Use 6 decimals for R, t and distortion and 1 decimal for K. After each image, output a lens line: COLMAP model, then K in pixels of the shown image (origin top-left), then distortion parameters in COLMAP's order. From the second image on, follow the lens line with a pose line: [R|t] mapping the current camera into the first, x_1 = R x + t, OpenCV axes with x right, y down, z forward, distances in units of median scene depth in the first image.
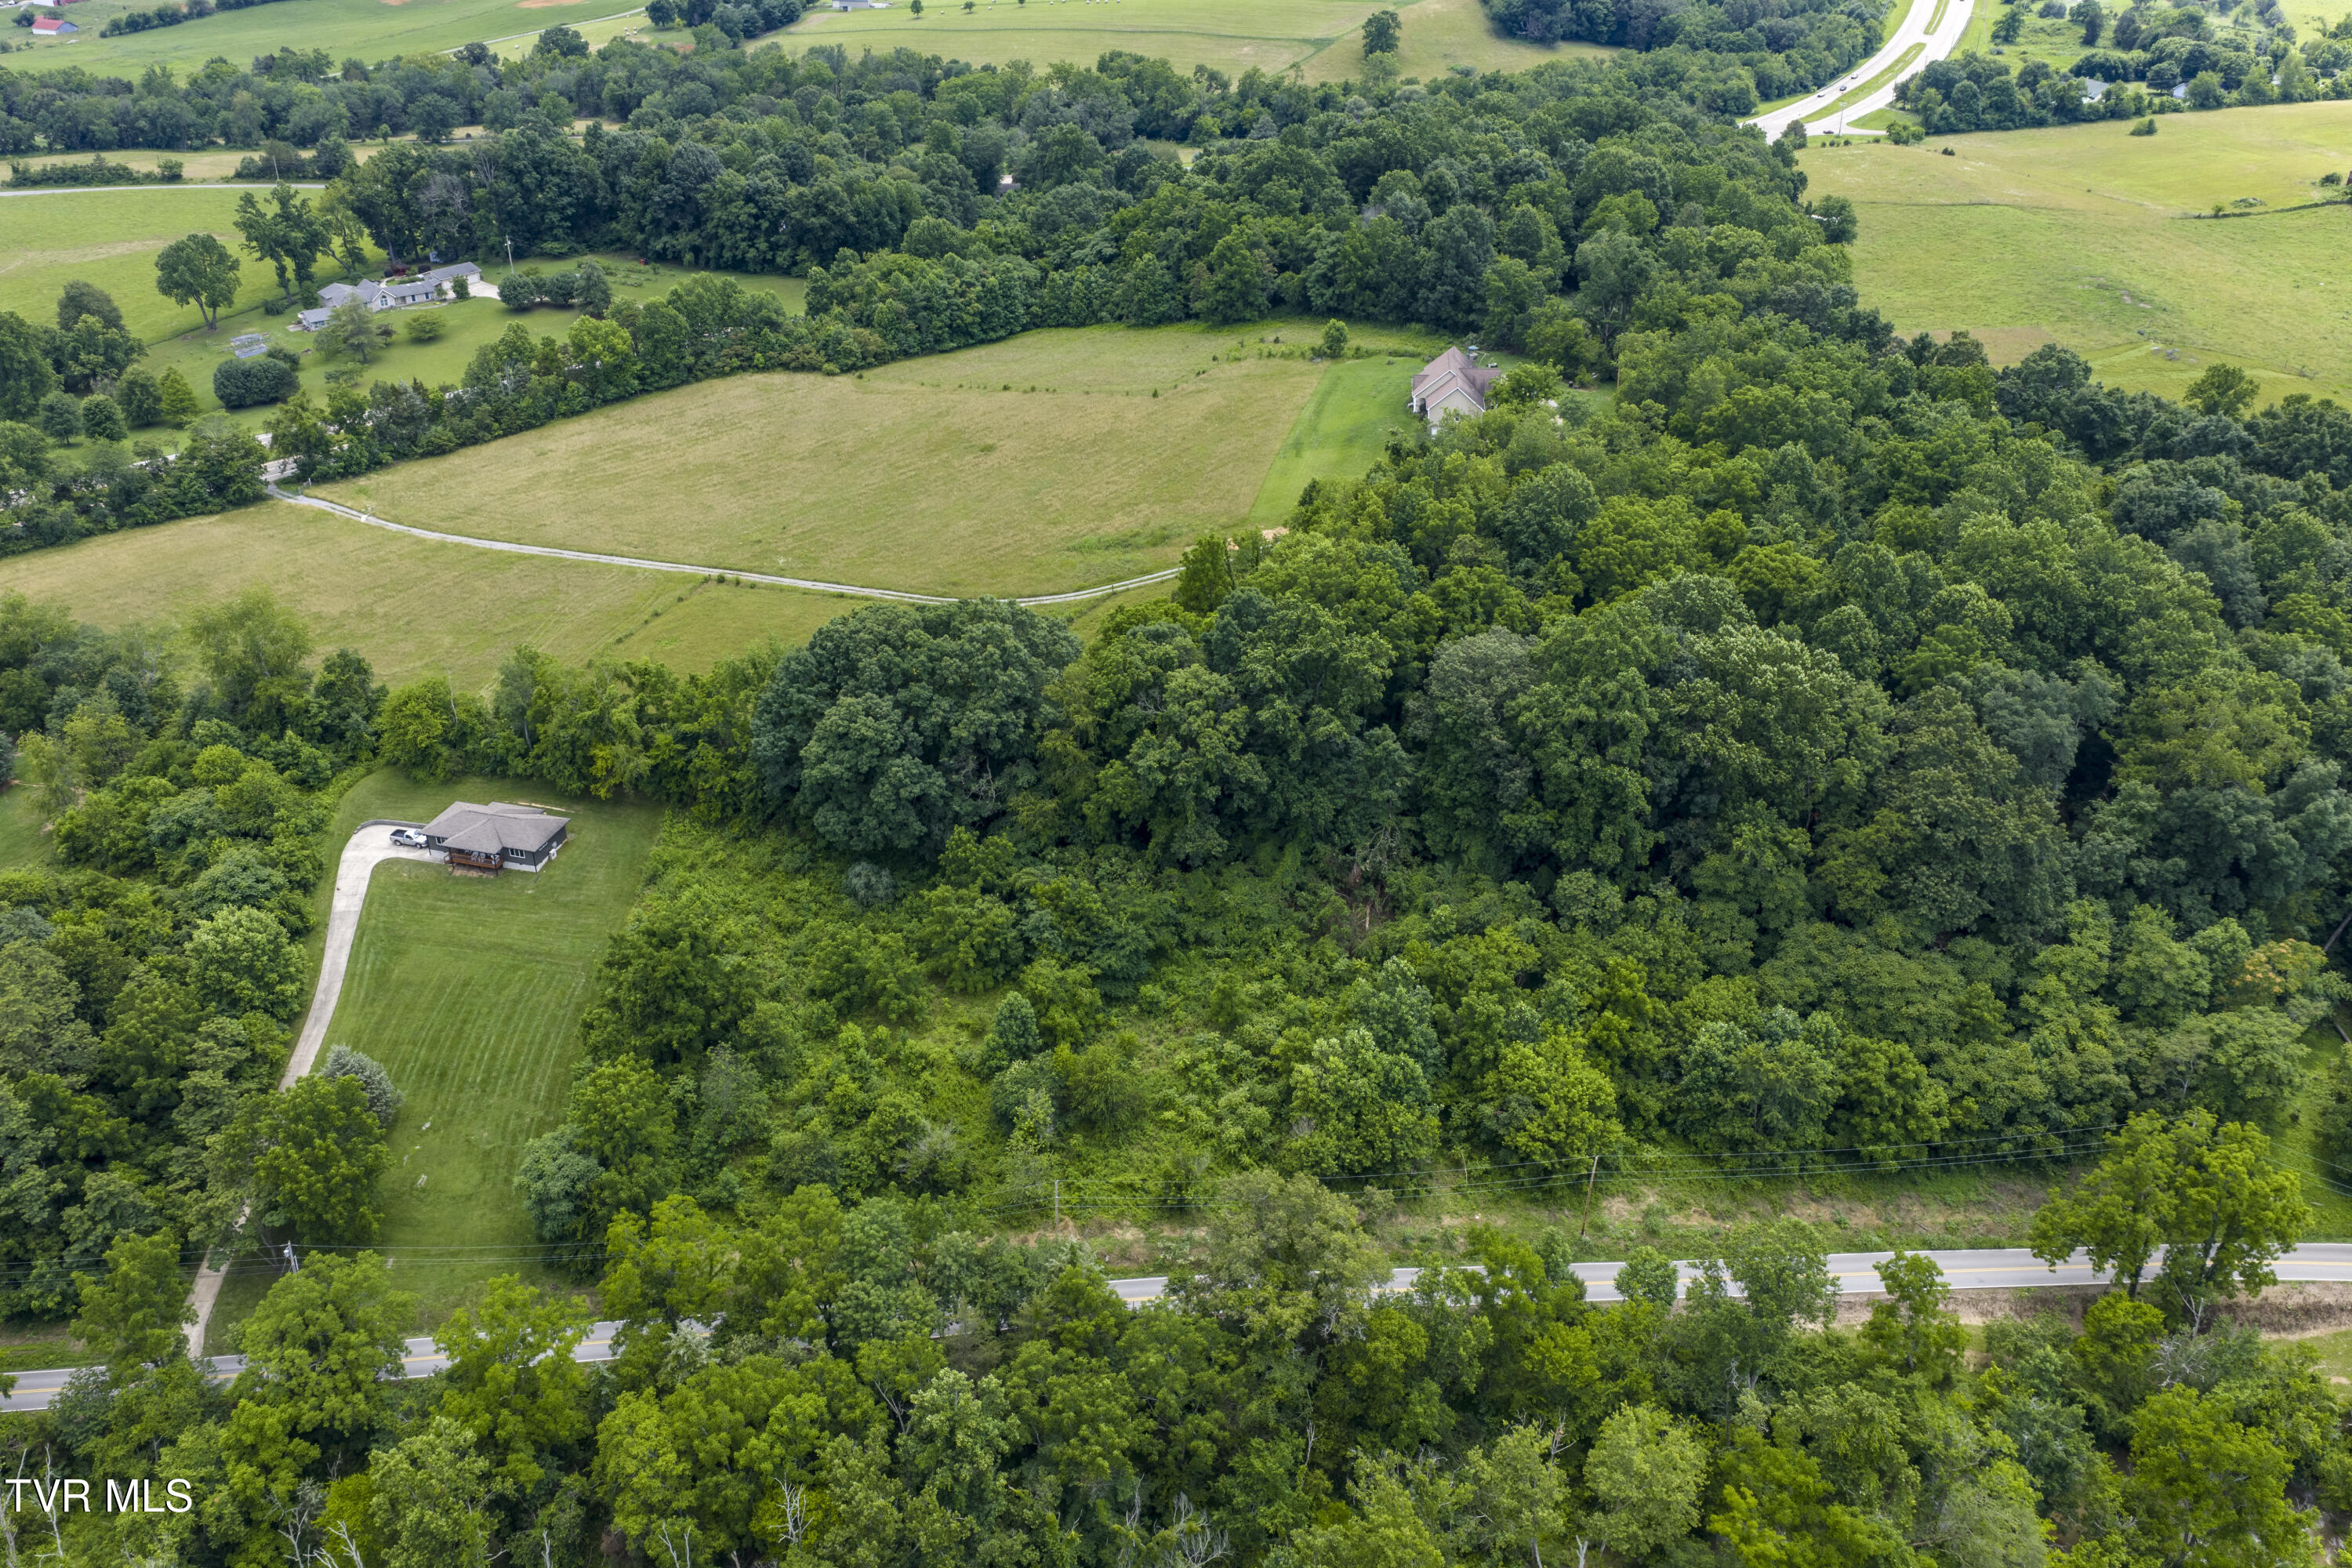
lens RADIAL K [[1944.5, 0, 1182.4], [0, 1944.5, 777.1], [0, 0, 1]] dist [0.018647, -0.023772]
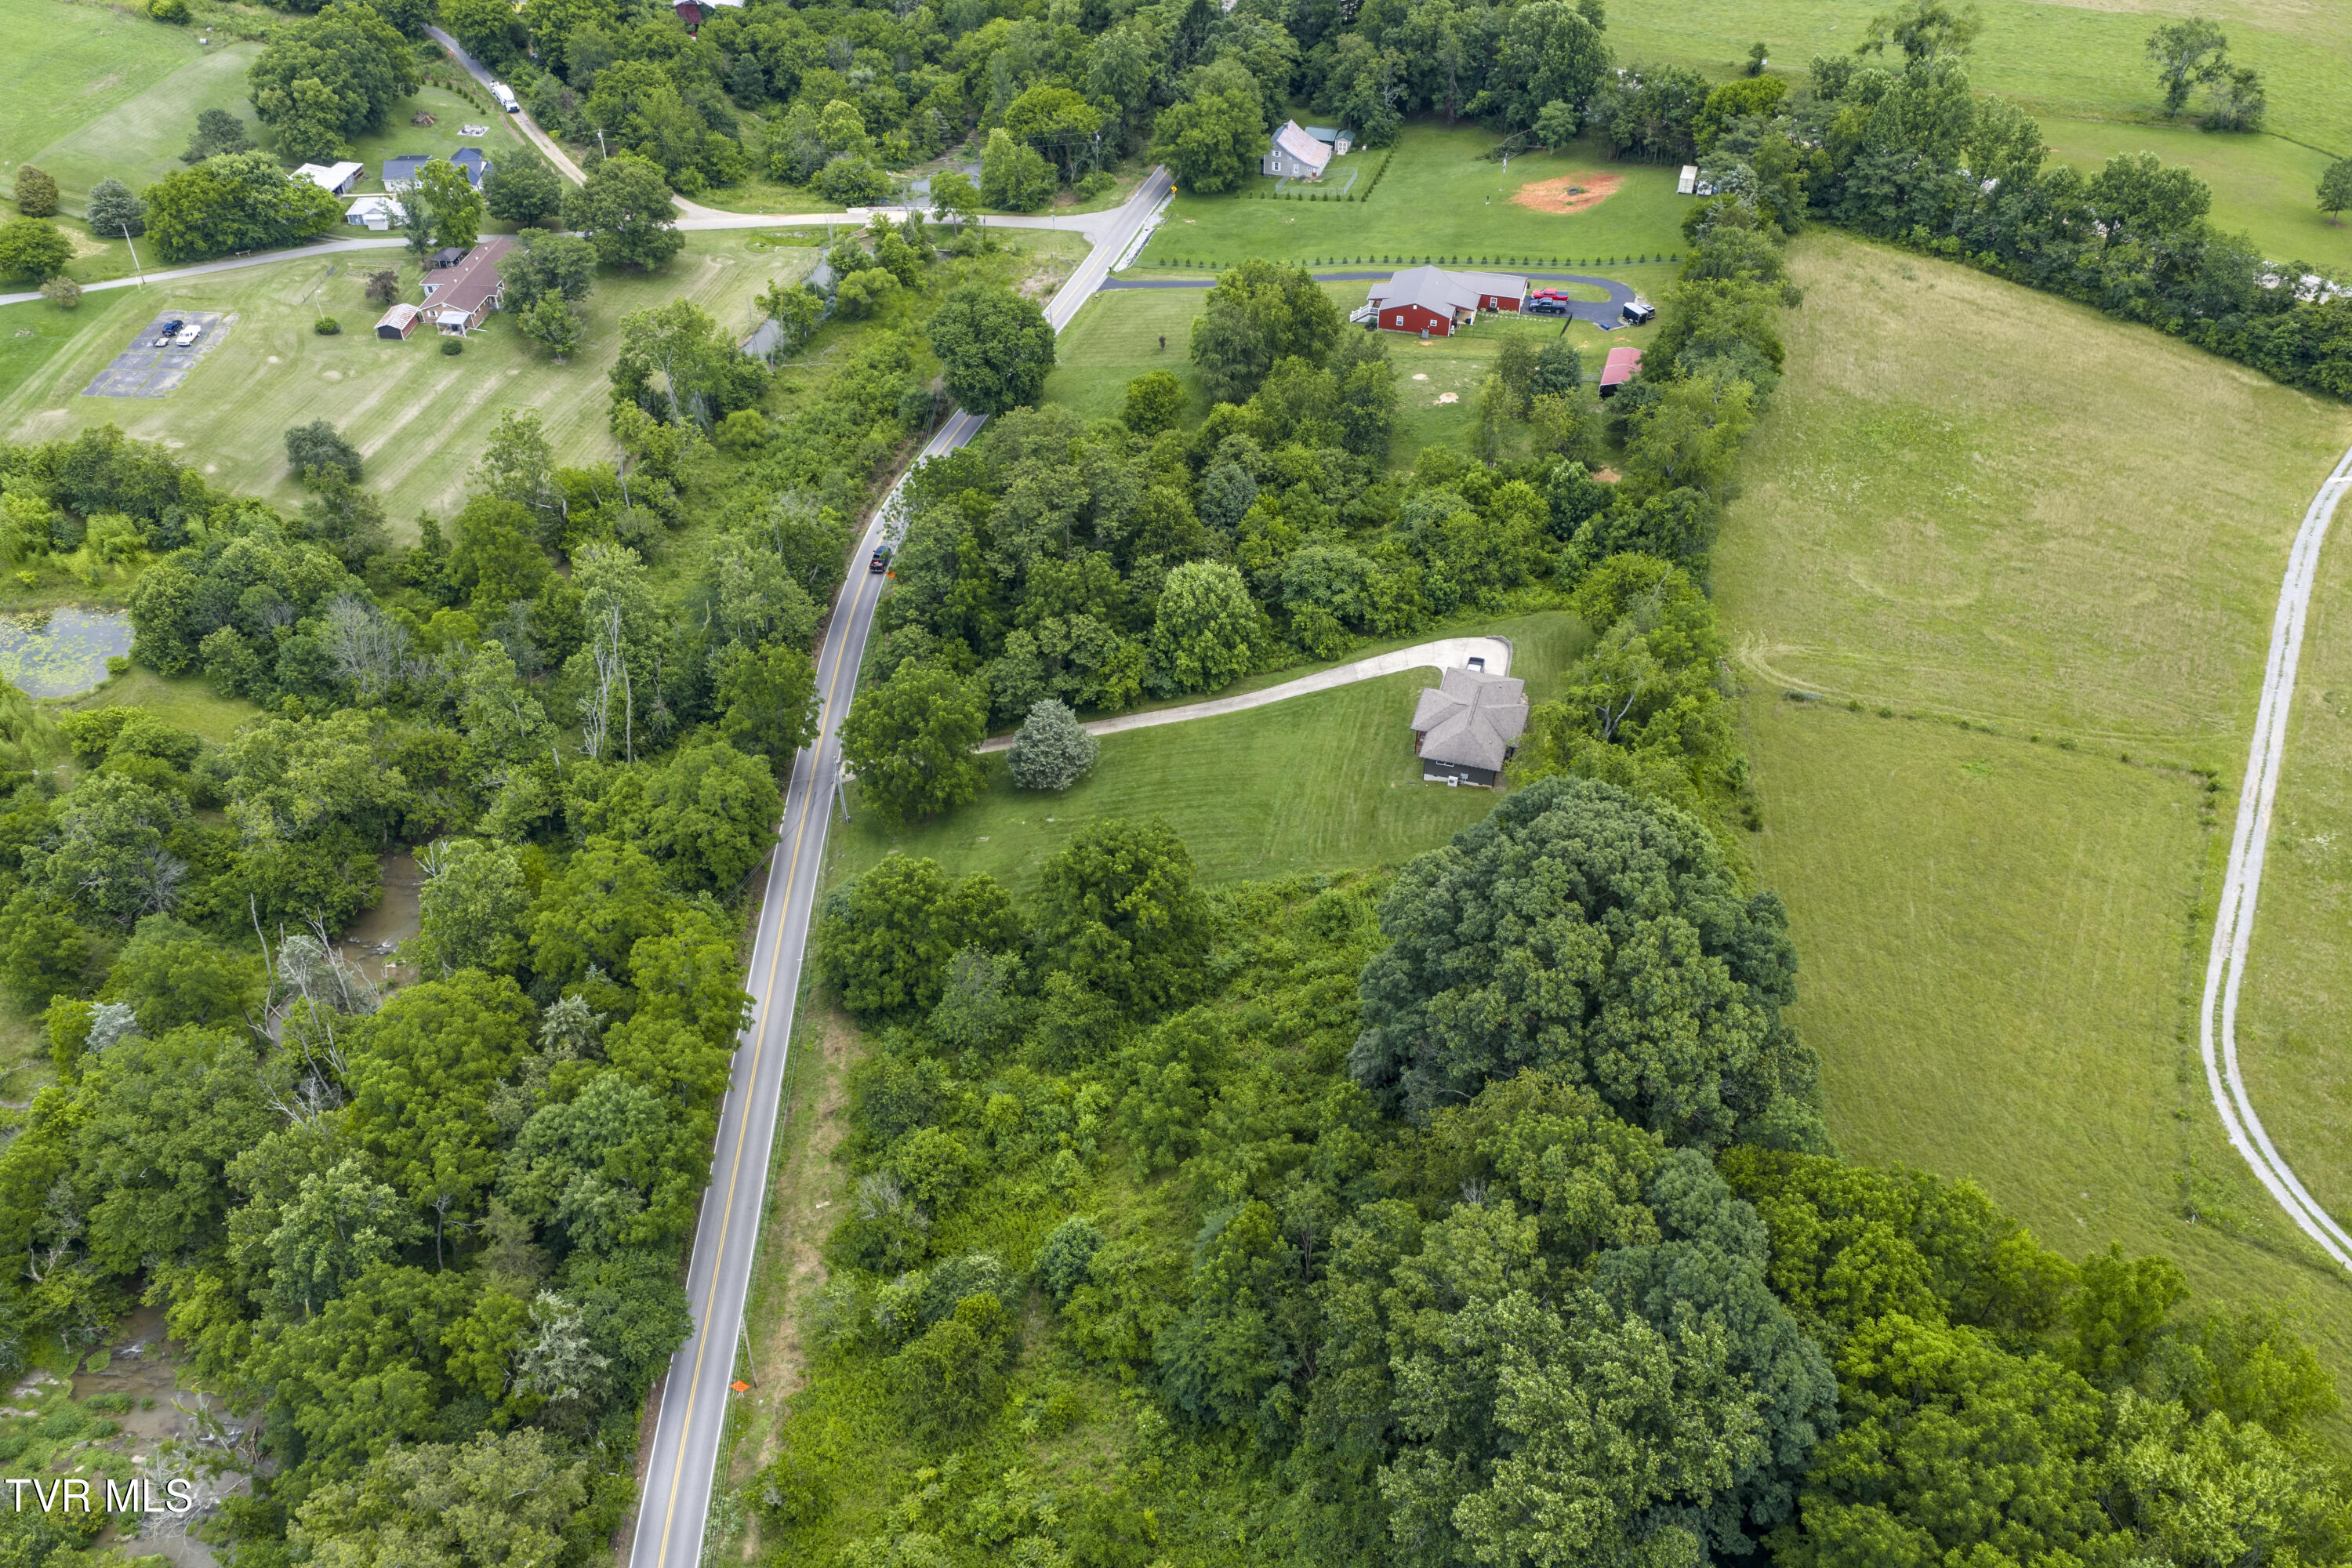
lens RADIAL K [[1944.5, 0, 1172.9], [0, 1944.5, 783.2], [0, 0, 1]] dist [0.018647, -0.023772]
pose [[-0.027741, 0.629934, -0.776153, 0.326510], [-0.481143, 0.672177, 0.562743, -0.372357], [0.876203, 0.389052, 0.284442, 0.668094]]
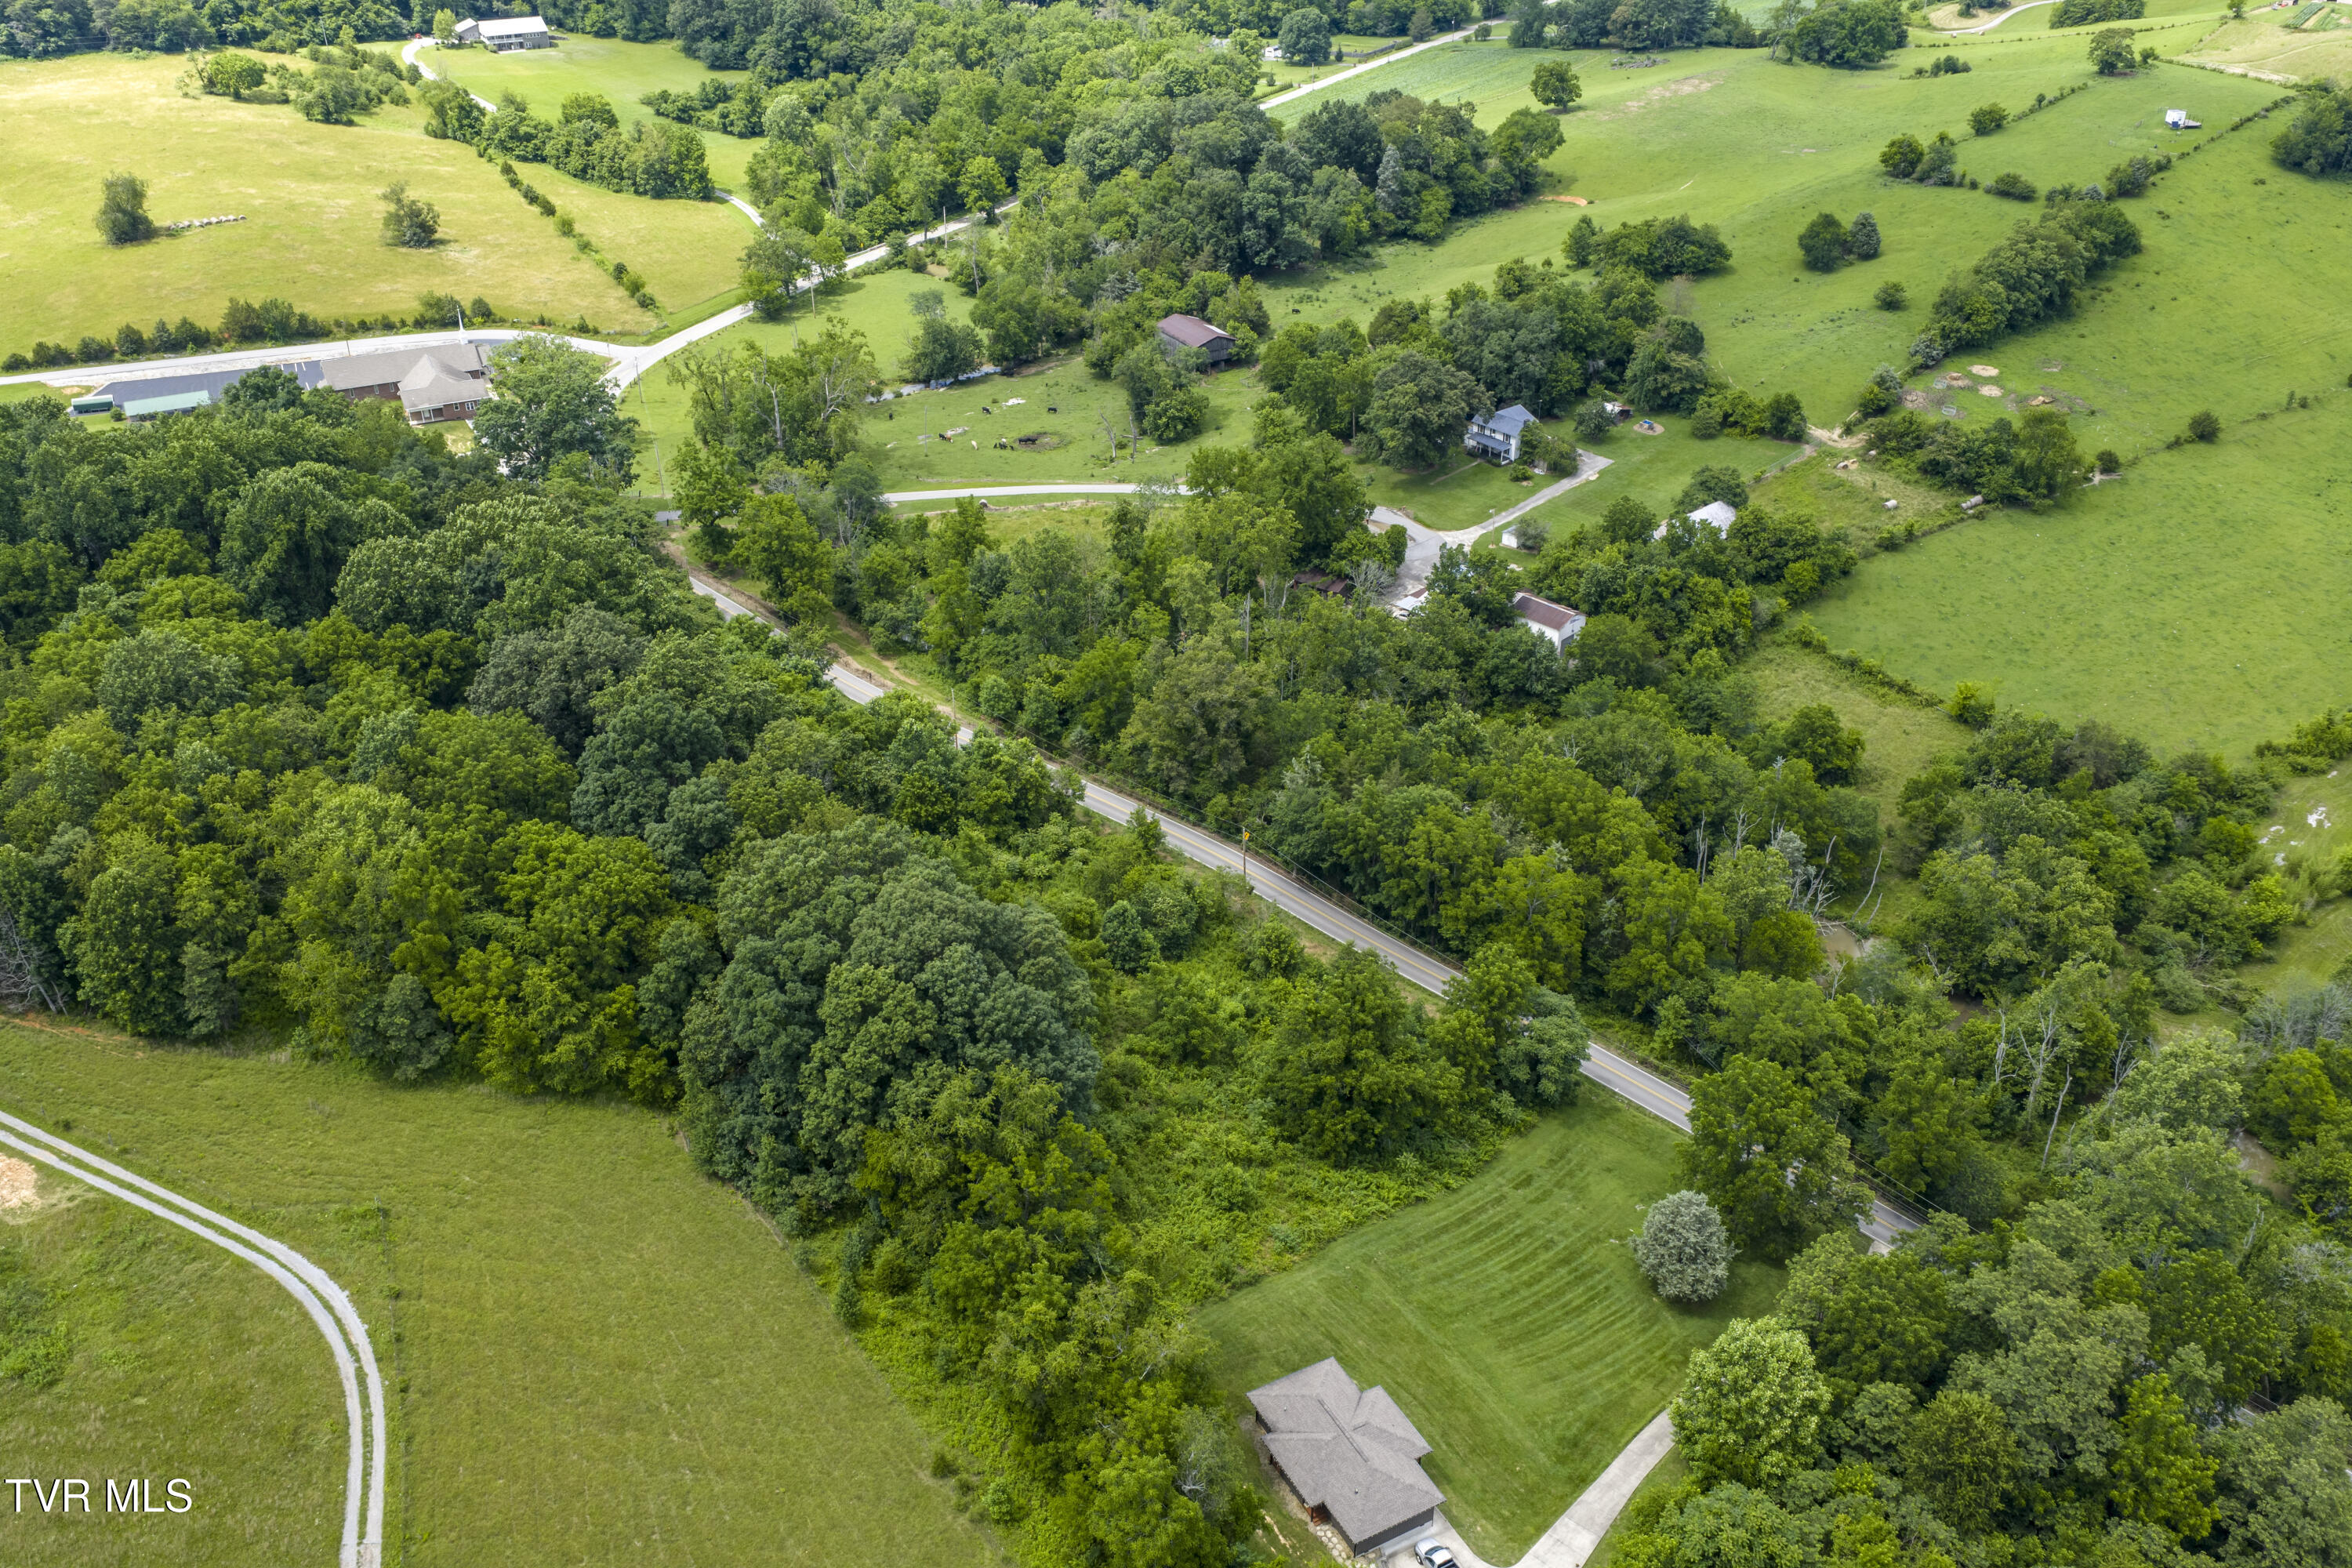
lens RADIAL K [[1944.5, 0, 1177.7], [0, 1944.5, 784.5], [0, 0, 1]] dist [0.018647, -0.023772]
pose [[-0.687888, -0.373477, 0.622355, -0.638799], [0.350334, 0.580110, 0.735349, -0.592400], [-0.635670, 0.723870, -0.268209, 1.064199]]
